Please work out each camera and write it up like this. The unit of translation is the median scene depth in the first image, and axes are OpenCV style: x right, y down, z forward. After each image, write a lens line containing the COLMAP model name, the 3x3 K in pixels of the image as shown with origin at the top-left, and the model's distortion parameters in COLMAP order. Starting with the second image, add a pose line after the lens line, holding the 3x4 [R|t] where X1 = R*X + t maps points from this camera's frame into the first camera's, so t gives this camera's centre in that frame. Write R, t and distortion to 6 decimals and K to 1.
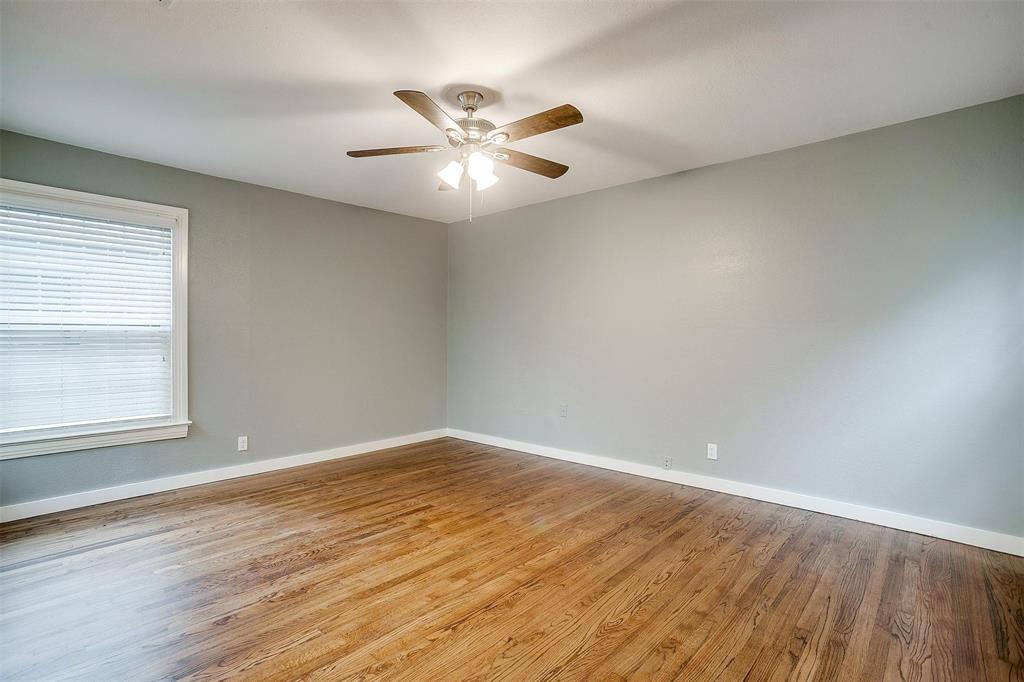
lens RADIAL K [[496.7, 0, 505.3], [0, 496.7, 334.5], [0, 0, 1]] dist [-0.060265, 0.035142]
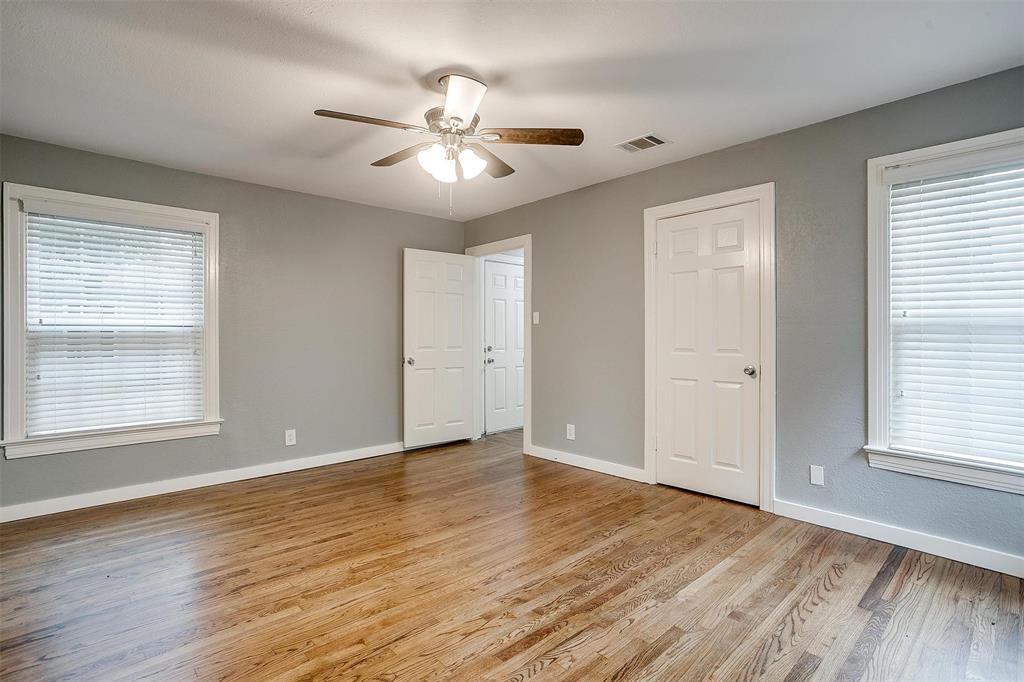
lens RADIAL K [[494.1, 0, 503.5], [0, 494.1, 340.7], [0, 0, 1]] dist [-0.059347, 0.033373]
pose [[-0.996156, -0.001522, 0.087581, -0.202420], [-0.001387, 0.999998, 0.001603, 0.009070], [-0.087583, 0.001475, -0.996156, 1.552261]]
